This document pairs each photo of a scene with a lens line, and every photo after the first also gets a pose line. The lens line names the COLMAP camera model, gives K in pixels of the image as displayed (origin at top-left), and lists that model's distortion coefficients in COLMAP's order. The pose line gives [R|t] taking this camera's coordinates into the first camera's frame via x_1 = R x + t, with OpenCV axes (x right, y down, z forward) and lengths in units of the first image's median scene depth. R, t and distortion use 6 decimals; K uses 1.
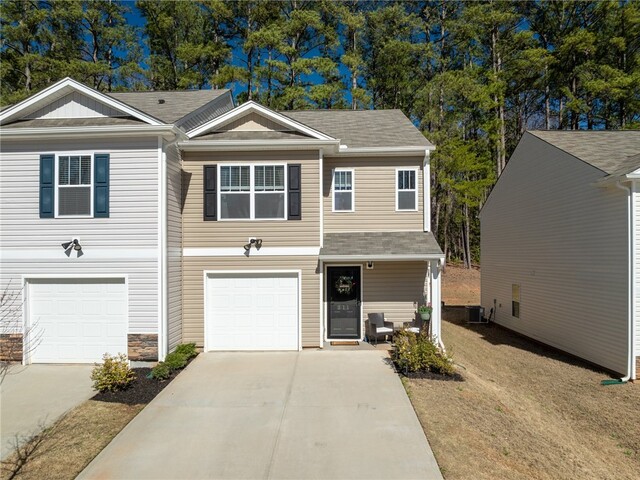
lens RADIAL K [[449.3, 0, 322.7], [0, 449.3, 253.7], [0, 0, 1]] dist [-0.031163, -0.001839]
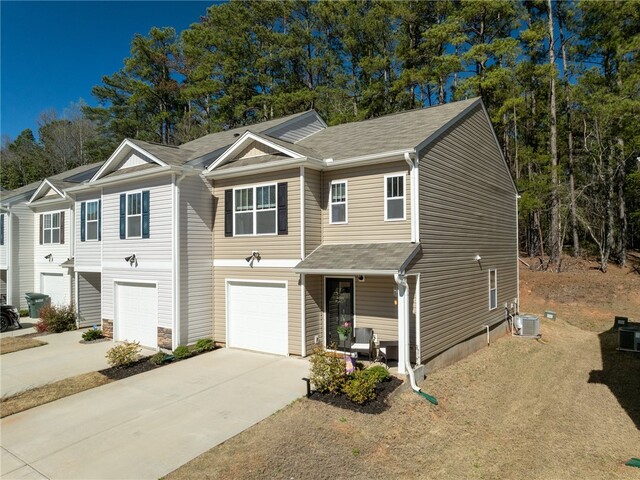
lens RADIAL K [[449.9, 0, 321.1], [0, 449.9, 239.3], [0, 0, 1]] dist [-0.037603, 0.001073]
pose [[0.828311, -0.017550, -0.559994, 0.615143], [0.006616, 0.999746, -0.021545, -0.039741], [0.560230, 0.014141, 0.828217, 0.155921]]
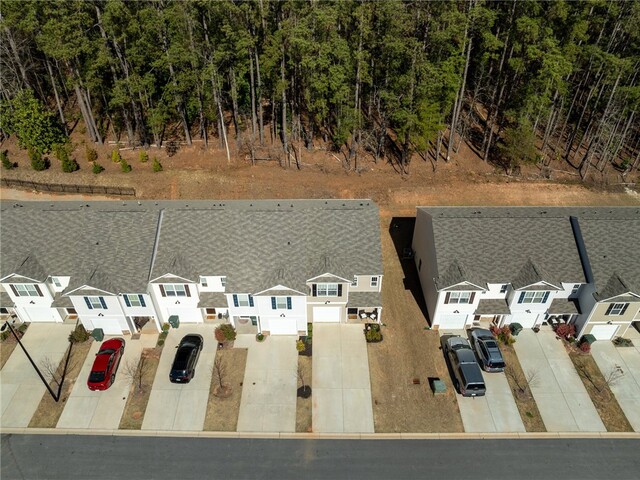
lens RADIAL K [[449.9, 0, 321.1], [0, 449.9, 239.3], [0, 0, 1]] dist [-0.037603, 0.001073]
pose [[0.999041, -0.020364, 0.038760, -0.323449], [-0.008224, 0.782213, 0.622957, -2.494694], [-0.043005, -0.622678, 0.781295, -1.354934]]
